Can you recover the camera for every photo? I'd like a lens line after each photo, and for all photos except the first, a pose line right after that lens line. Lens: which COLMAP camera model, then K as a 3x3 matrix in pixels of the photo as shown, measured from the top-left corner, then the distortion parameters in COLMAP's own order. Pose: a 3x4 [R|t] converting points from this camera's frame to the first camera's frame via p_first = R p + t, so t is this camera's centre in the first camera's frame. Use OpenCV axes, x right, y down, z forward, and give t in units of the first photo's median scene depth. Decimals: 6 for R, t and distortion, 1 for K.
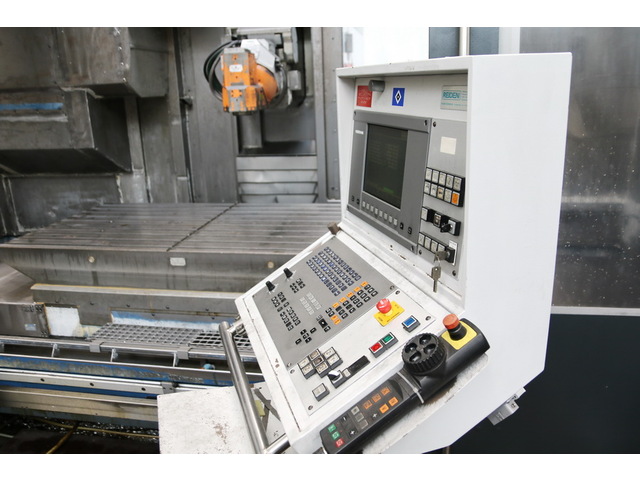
lens RADIAL K [[516.4, 0, 317.5], [0, 516.4, 246.0], [0, 0, 1]] dist [-0.118020, 0.117756]
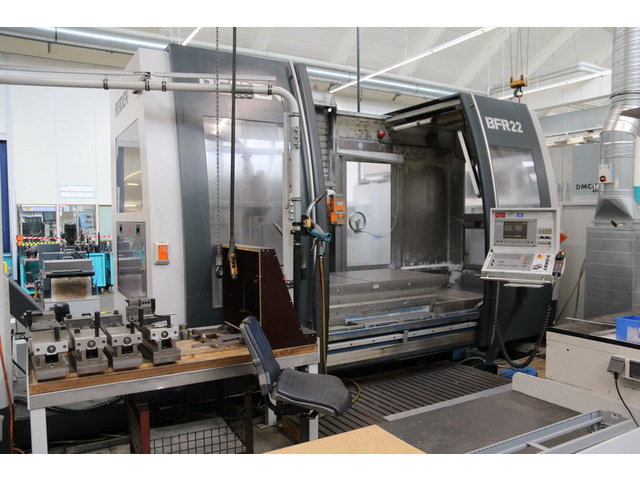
lens RADIAL K [[506.9, 0, 319.0], [0, 506.9, 248.0], [0, 0, 1]] dist [-0.126971, 0.119661]
pose [[0.761088, -0.007789, 0.648602, -1.306032], [0.173036, 0.966130, -0.191443, 0.169297], [-0.625143, 0.257937, 0.736658, -0.343617]]
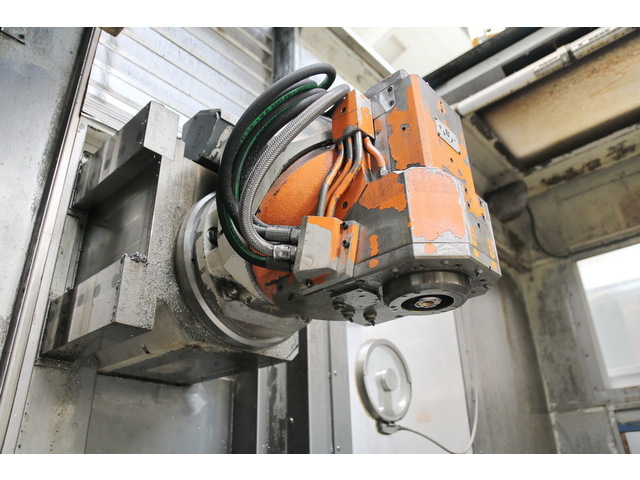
lens RADIAL K [[499.3, 0, 320.3], [0, 499.3, 246.3], [0, 0, 1]] dist [-0.119985, 0.109670]
pose [[0.527017, 0.387179, 0.756535, -0.323585], [0.265191, 0.770823, -0.579228, -0.133829], [-0.807420, 0.505889, 0.303561, 0.845776]]
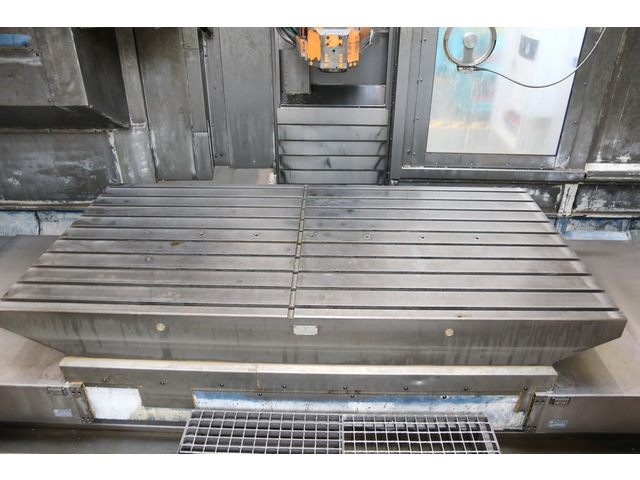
lens RADIAL K [[499.3, 0, 320.3], [0, 499.3, 246.3], [0, 0, 1]] dist [-0.119985, 0.109670]
pose [[0.987128, -0.047295, 0.152779, -0.242890], [0.011382, 0.973627, 0.227862, -0.156288], [-0.159526, -0.223190, 0.961633, 0.279029]]
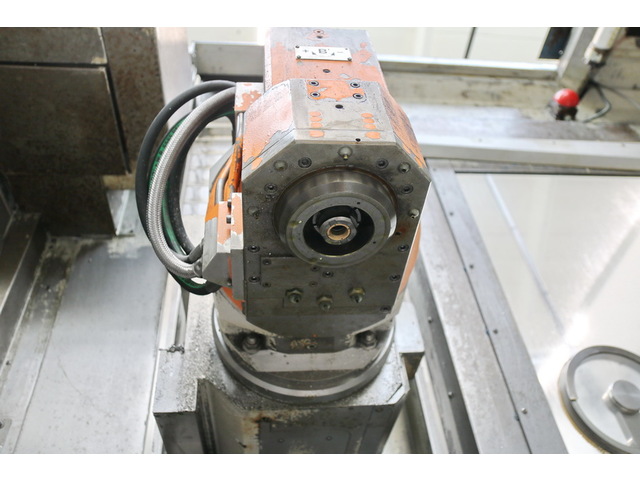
lens RADIAL K [[531.1, 0, 319.5], [0, 531.1, 247.5], [0, 0, 1]] dist [-0.131319, 0.134517]
pose [[0.963394, 0.144739, 0.225662, -0.171755], [0.131566, 0.478152, -0.868367, -0.077495], [-0.233588, 0.866268, 0.441606, 0.816770]]
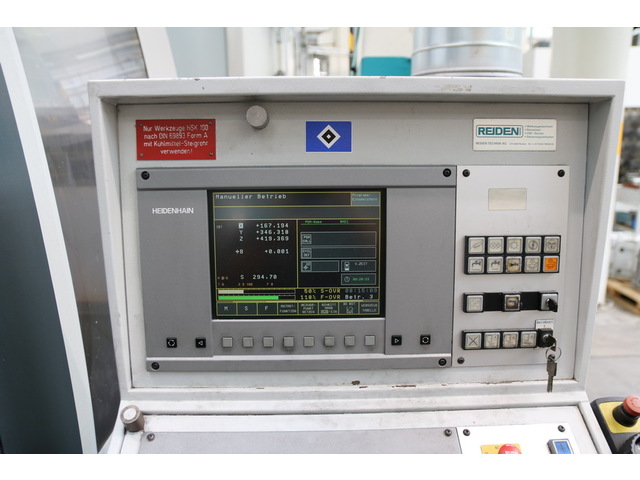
lens RADIAL K [[506.9, 0, 319.0], [0, 506.9, 248.0], [0, 0, 1]] dist [-0.126971, 0.119661]
pose [[0.265150, -0.172290, 0.948689, -0.133016], [0.289288, 0.952793, 0.092182, -0.072283], [-0.919787, 0.250002, 0.302475, 0.276360]]
